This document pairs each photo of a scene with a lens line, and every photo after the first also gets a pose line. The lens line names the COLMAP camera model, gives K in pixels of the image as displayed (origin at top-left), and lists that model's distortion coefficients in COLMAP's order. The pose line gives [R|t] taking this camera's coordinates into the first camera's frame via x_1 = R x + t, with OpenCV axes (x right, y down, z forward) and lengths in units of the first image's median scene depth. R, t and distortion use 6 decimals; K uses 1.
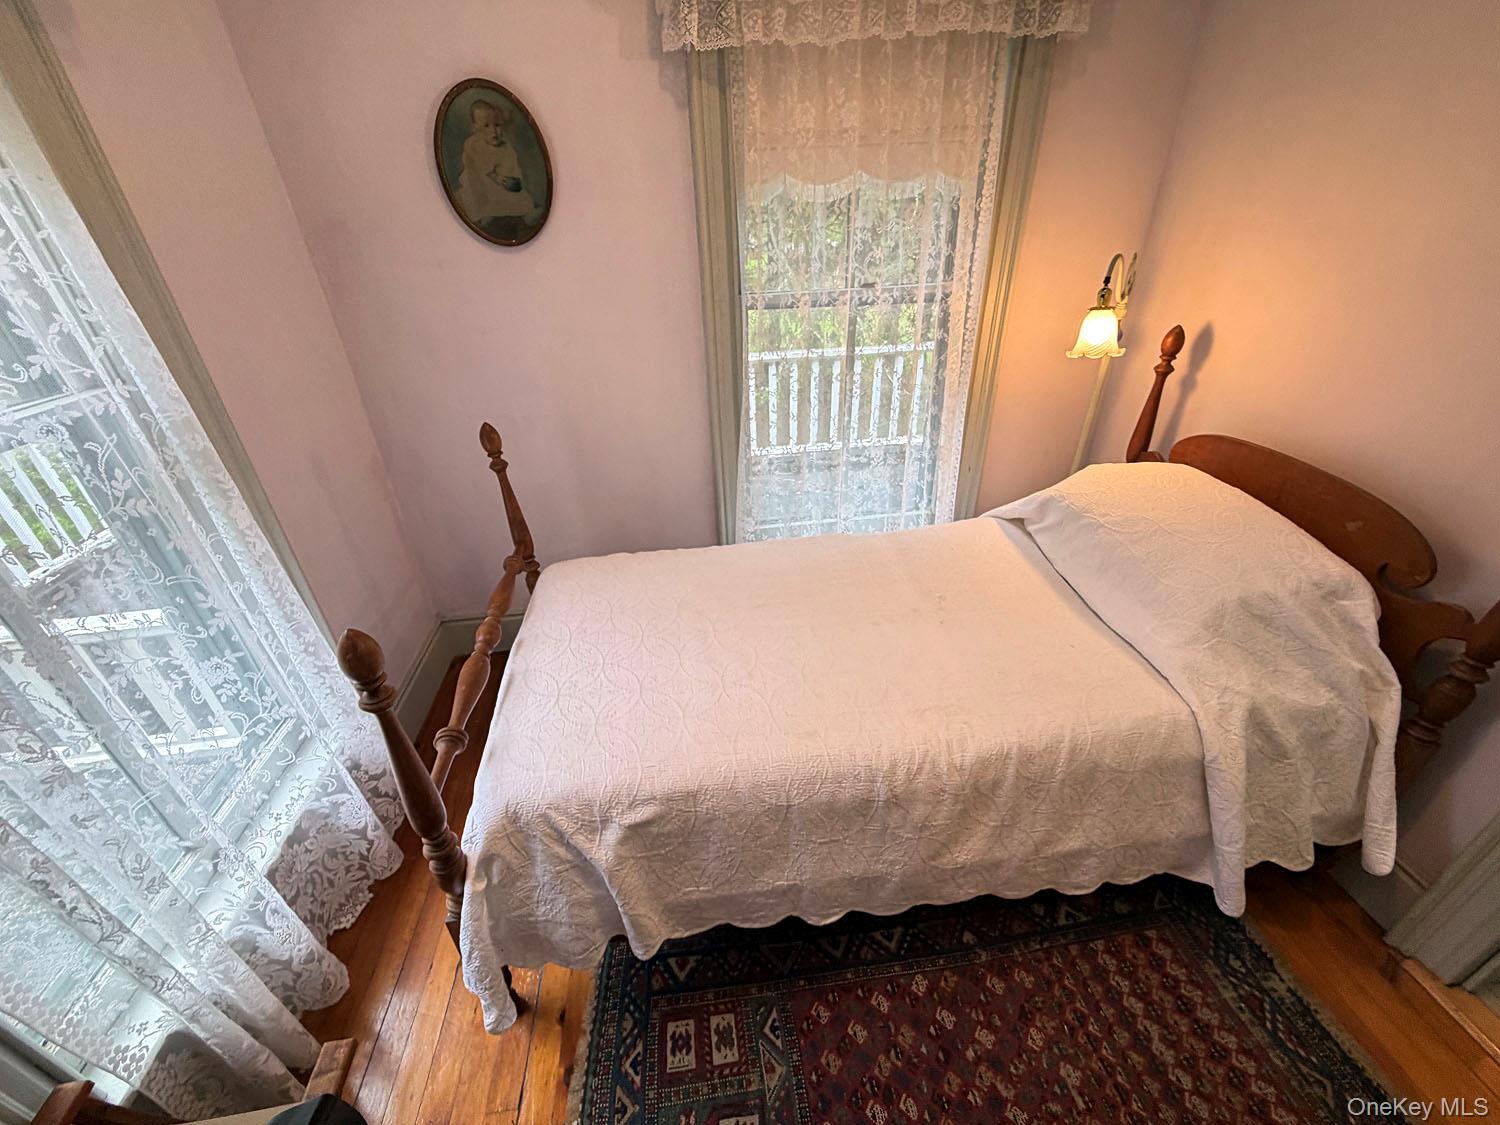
lens RADIAL K [[600.3, 0, 757.3], [0, 600.3, 554.8], [0, 0, 1]] dist [0.002272, 0.000333]
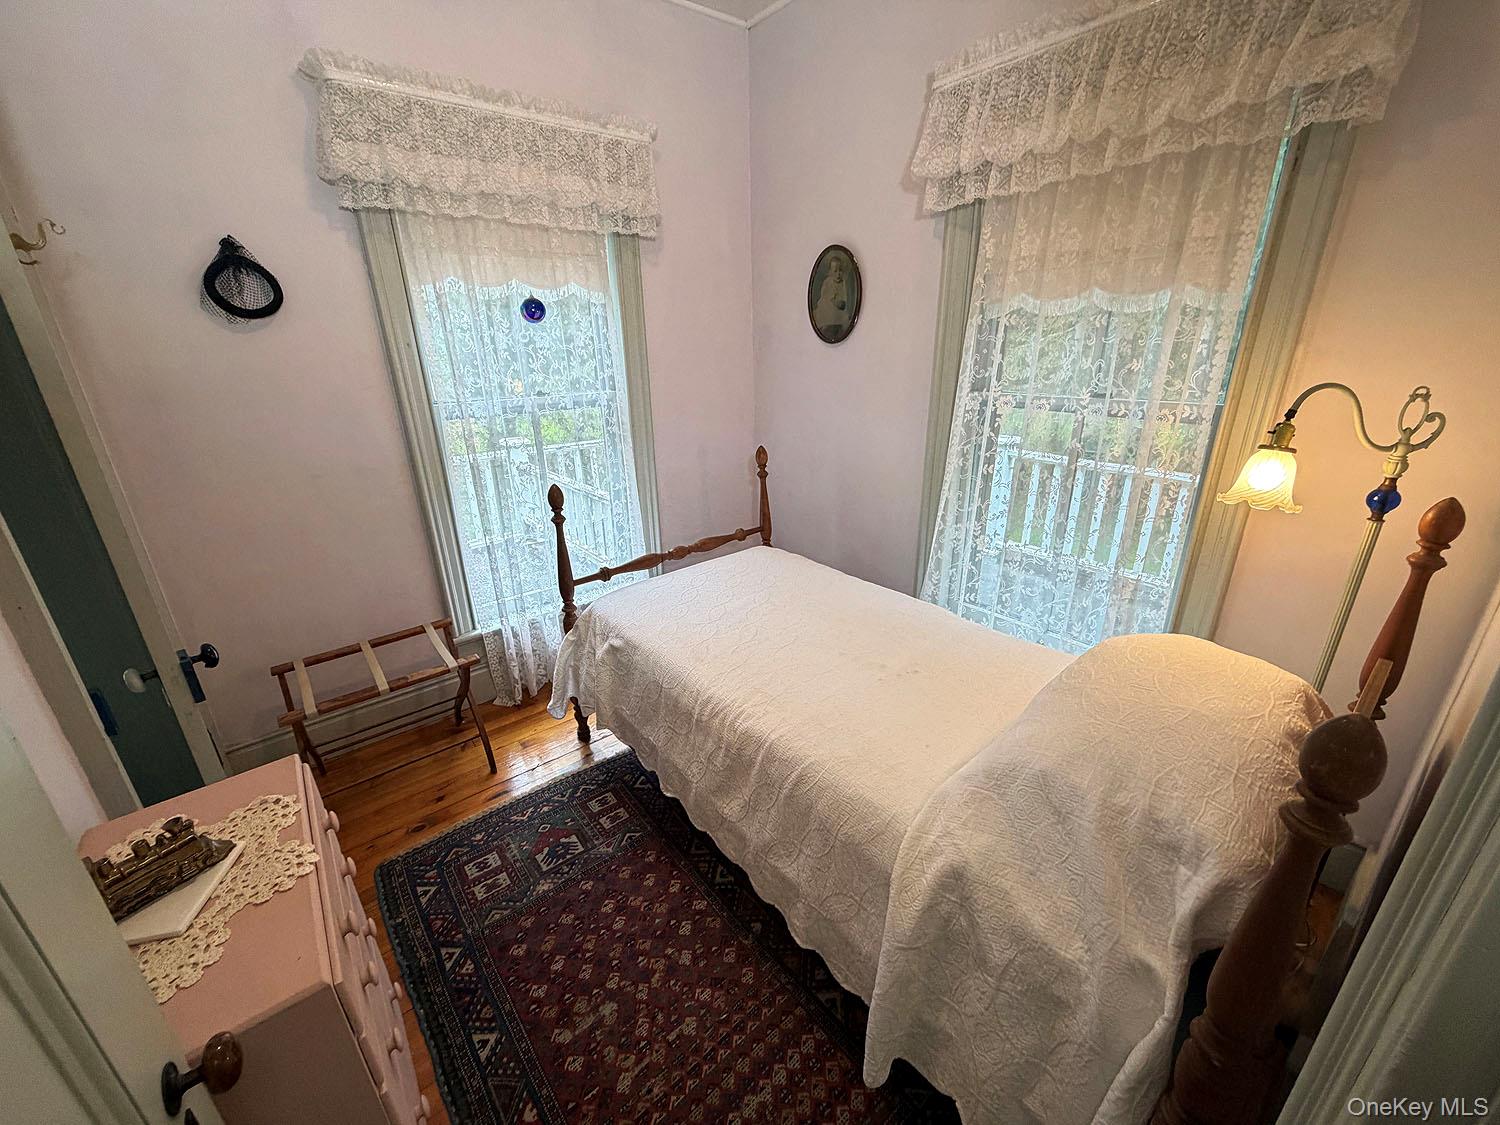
lens RADIAL K [[600.3, 0, 765.4], [0, 600.3, 566.6], [0, 0, 1]] dist [0.002272, 0.000333]
pose [[0.530589, 0.326899, -0.782056, 0.972497], [-0.424939, 0.900907, 0.088278, -0.076813], [0.733418, 0.285487, 0.616924, 0.114485]]
